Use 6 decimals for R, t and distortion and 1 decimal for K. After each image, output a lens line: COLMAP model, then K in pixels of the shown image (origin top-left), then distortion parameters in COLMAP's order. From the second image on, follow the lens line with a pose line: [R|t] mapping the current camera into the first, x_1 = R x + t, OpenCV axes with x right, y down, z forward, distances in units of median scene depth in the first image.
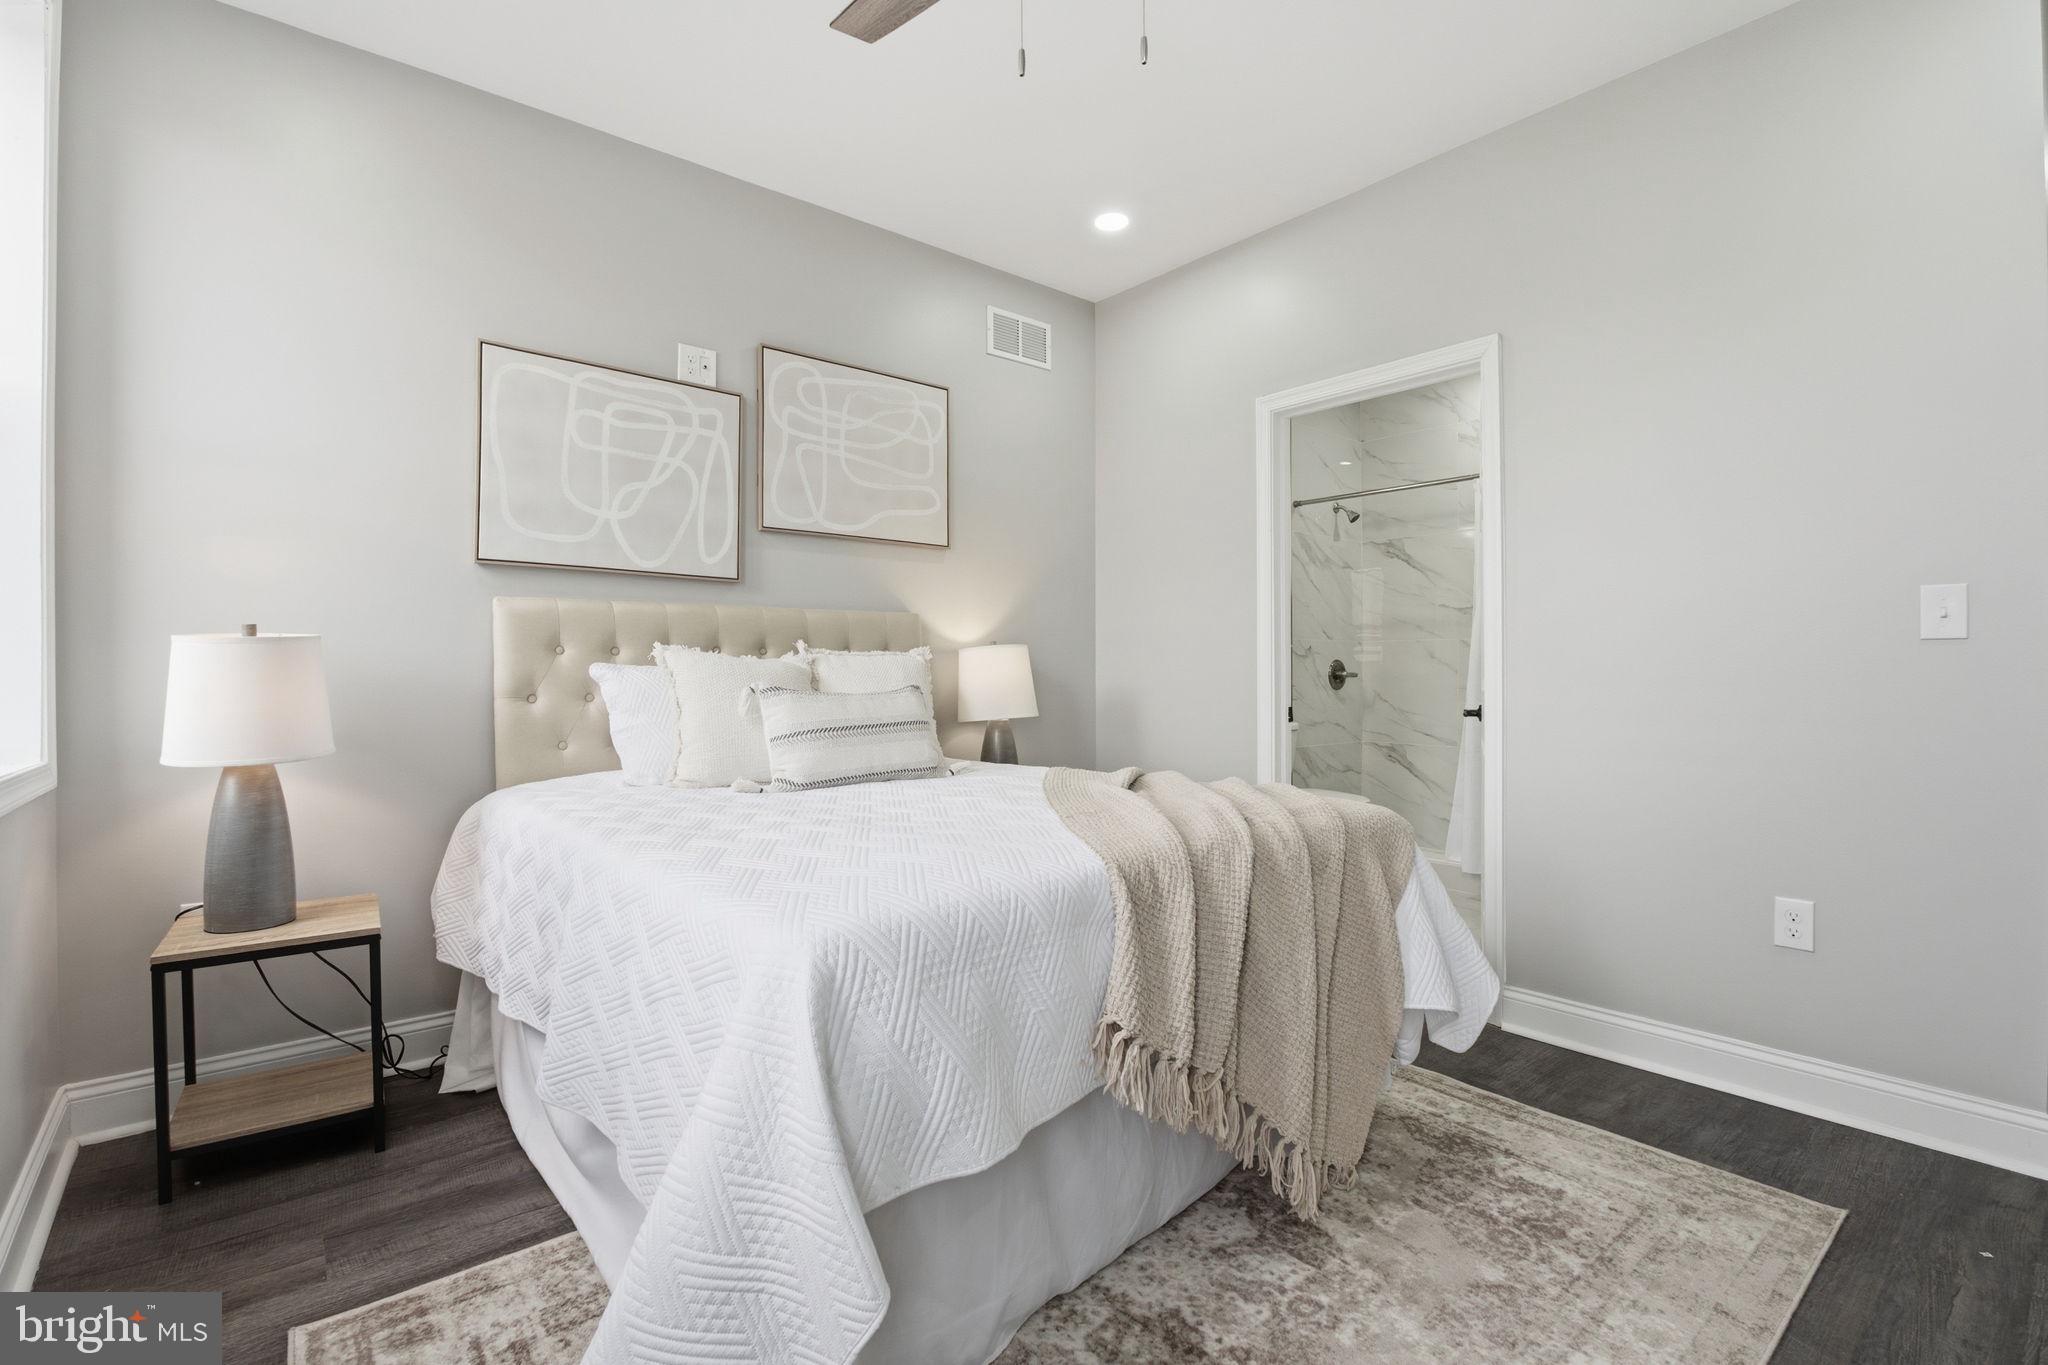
lens RADIAL K [[930.7, 0, 1021.8], [0, 930.7, 674.0], [0, 0, 1]] dist [-0.014516, 0.000250]
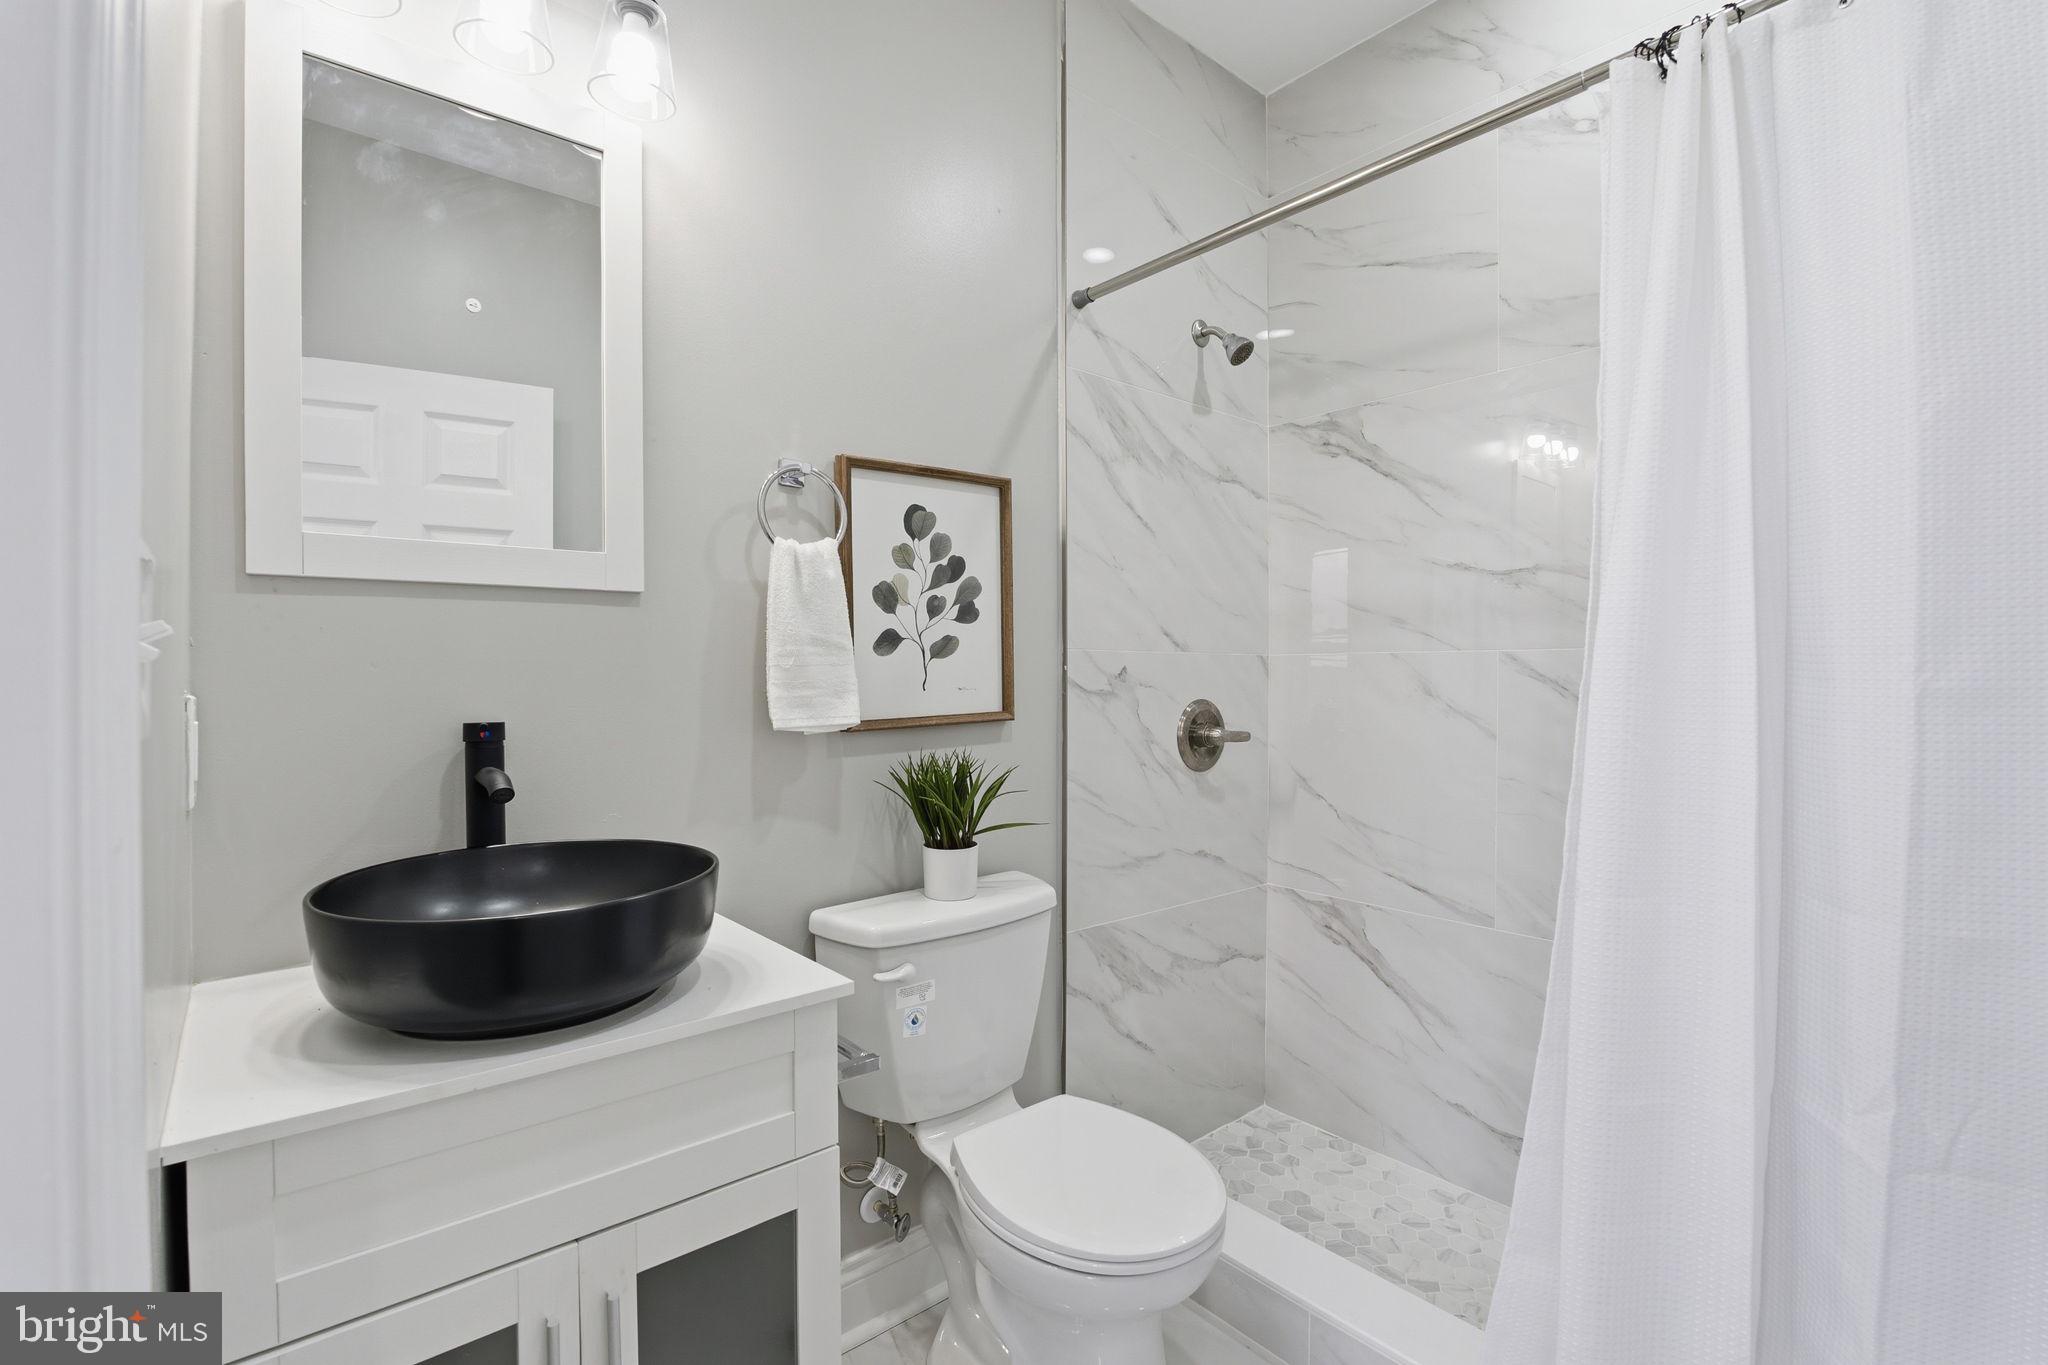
lens RADIAL K [[930.7, 0, 1024.9], [0, 930.7, 683.8], [0, 0, 1]] dist [-0.014516, 0.000250]
pose [[0.999949, 0.003060, 0.009630, 0.256059], [-0.003122, 0.999975, 0.006413, -0.024833], [-0.009610, -0.006442, 0.999933, 0.583919]]
